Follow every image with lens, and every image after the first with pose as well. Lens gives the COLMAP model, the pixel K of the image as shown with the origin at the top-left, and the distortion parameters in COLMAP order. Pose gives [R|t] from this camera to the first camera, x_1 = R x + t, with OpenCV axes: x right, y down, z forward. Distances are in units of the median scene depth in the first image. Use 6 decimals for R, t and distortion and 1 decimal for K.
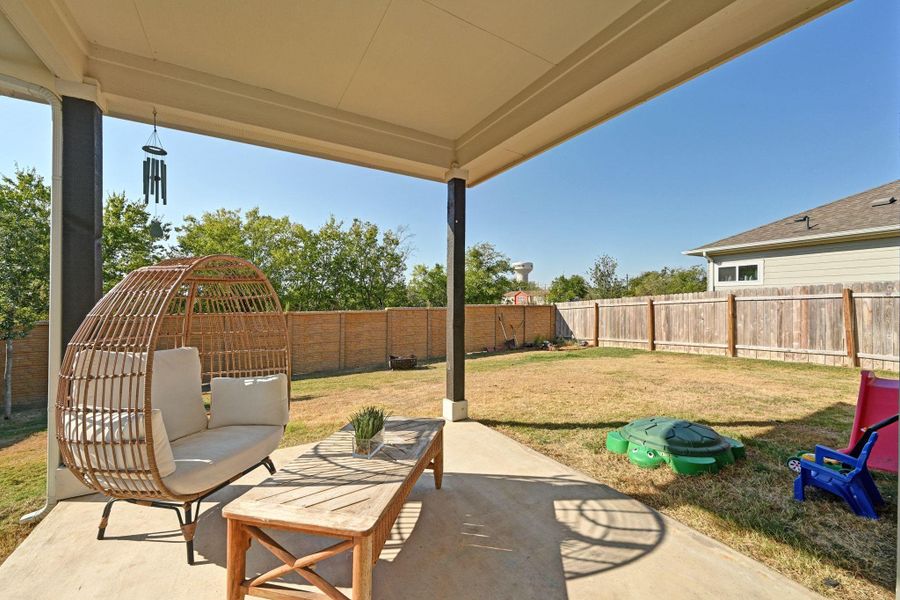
lens RADIAL K [[375.5, 0, 443.6], [0, 375.5, 303.3], [0, 0, 1]] dist [0.007552, -0.000036]
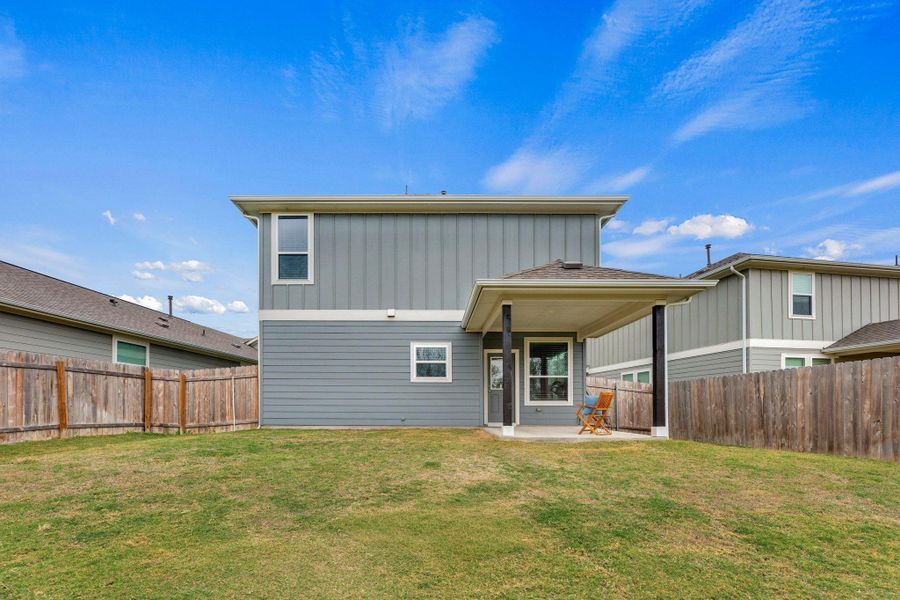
lens RADIAL K [[391.2, 0, 459.6], [0, 391.2, 410.0], [0, 0, 1]] dist [0.008306, -0.001075]
pose [[-0.874005, -0.009176, 0.485831, -0.274455], [-0.010308, 0.999947, 0.000343, 0.055241], [-0.485808, -0.004708, -0.874053, 0.980096]]
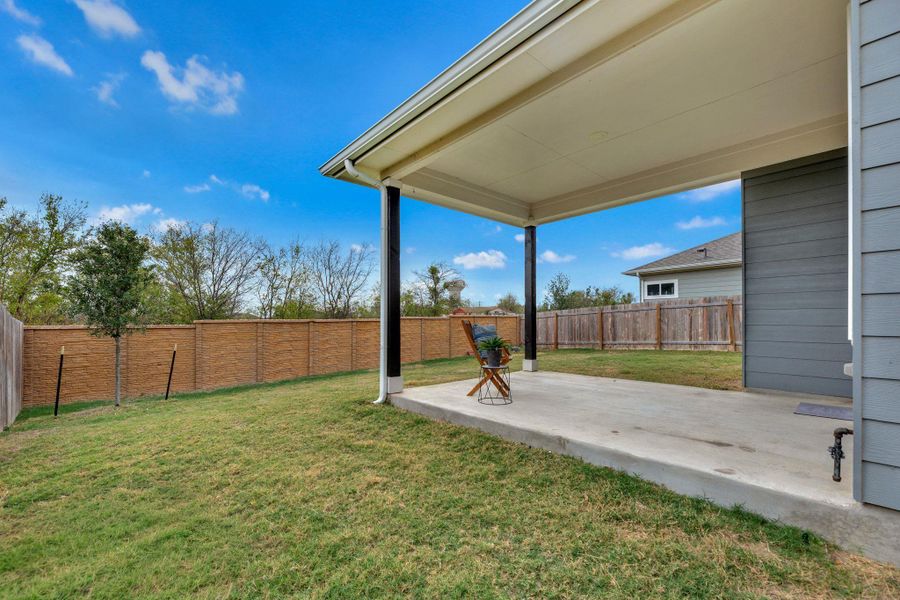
lens RADIAL K [[391.2, 0, 445.9], [0, 391.2, 319.0], [0, 0, 1]] dist [0.008306, -0.001075]
pose [[0.981993, -0.004461, 0.188867, -0.221224], [0.005794, 0.999962, -0.006504, 0.029924], [-0.188831, 0.007481, 0.981981, -0.208123]]
